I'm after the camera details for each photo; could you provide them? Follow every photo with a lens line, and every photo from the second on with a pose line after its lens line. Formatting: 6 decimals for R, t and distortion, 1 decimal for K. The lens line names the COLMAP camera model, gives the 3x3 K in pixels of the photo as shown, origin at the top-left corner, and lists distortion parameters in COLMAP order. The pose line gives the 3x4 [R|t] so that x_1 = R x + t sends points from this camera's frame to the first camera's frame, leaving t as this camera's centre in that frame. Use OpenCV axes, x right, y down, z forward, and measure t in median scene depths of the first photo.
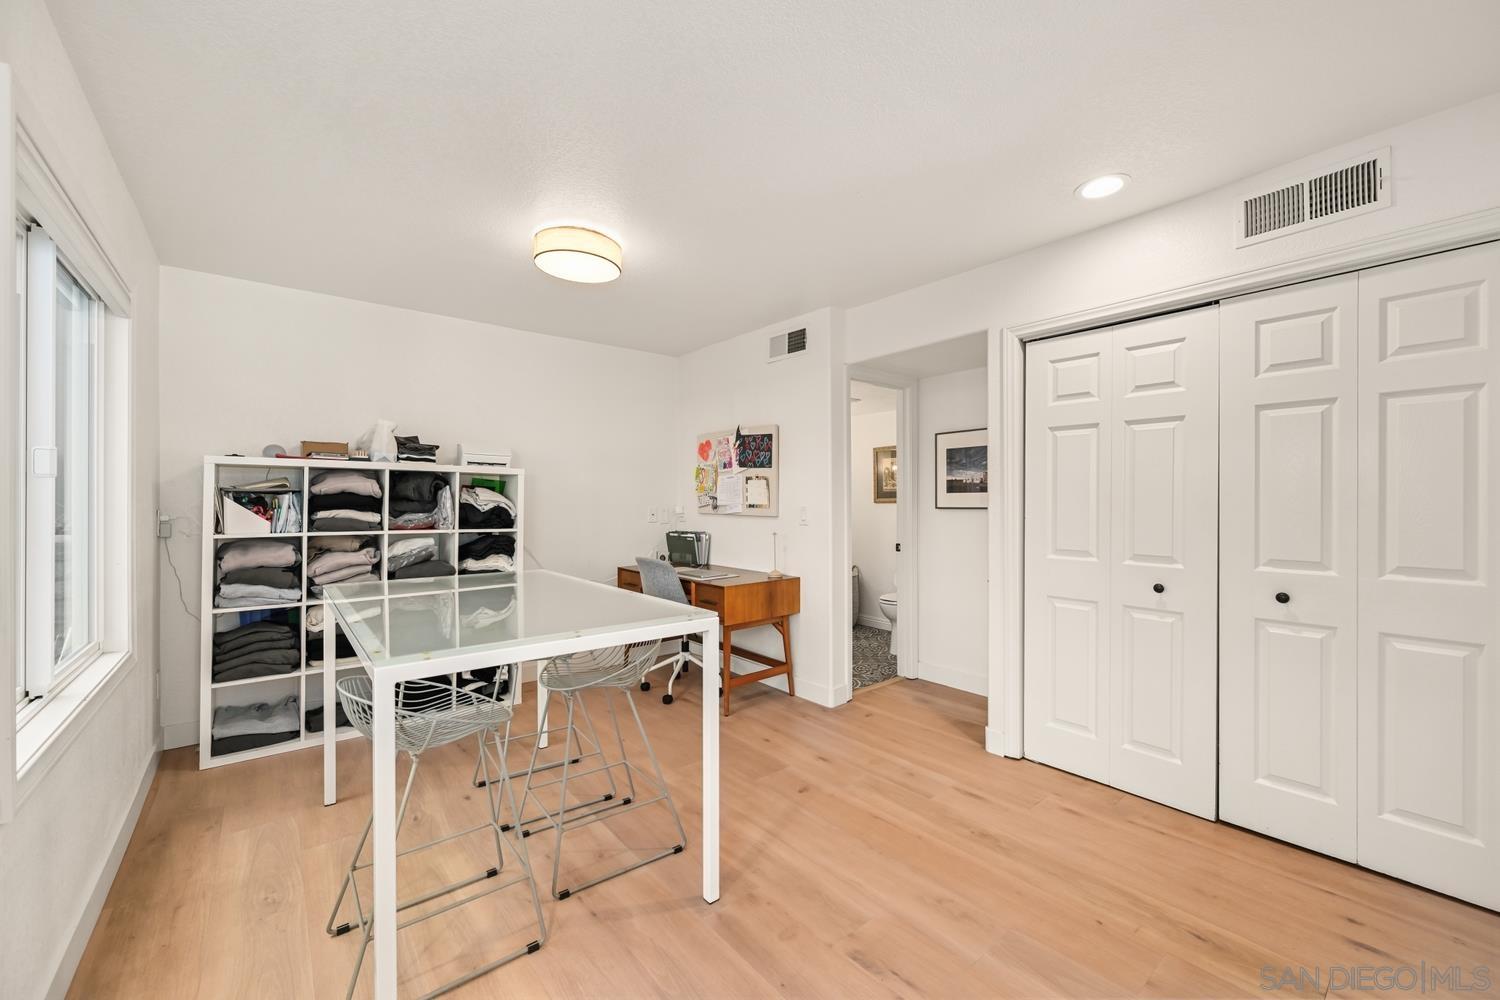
lens RADIAL K [[588.9, 0, 753.0], [0, 588.9, 501.0], [0, 0, 1]] dist [-0.000351, -0.000622]
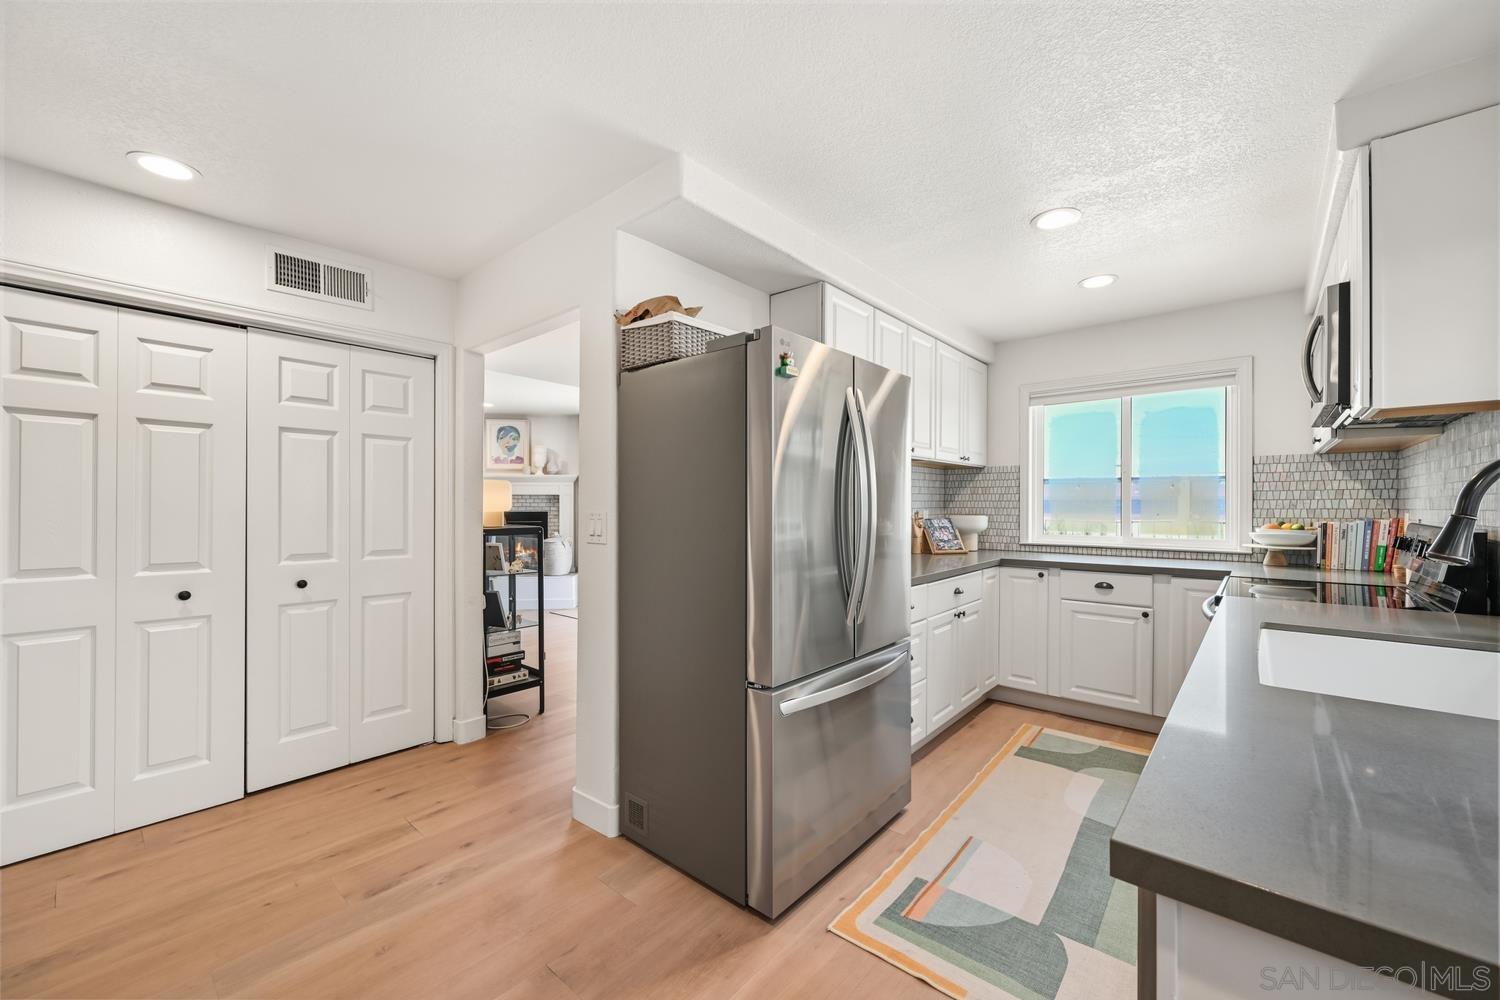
lens RADIAL K [[588.9, 0, 753.6], [0, 588.9, 504.6], [0, 0, 1]] dist [-0.000351, -0.000622]
pose [[-0.168646, 0.006816, 0.985653, -1.170509], [0.000393, 0.999976, -0.006848, 0.009320], [-0.985677, -0.000767, -0.168645, 0.614096]]
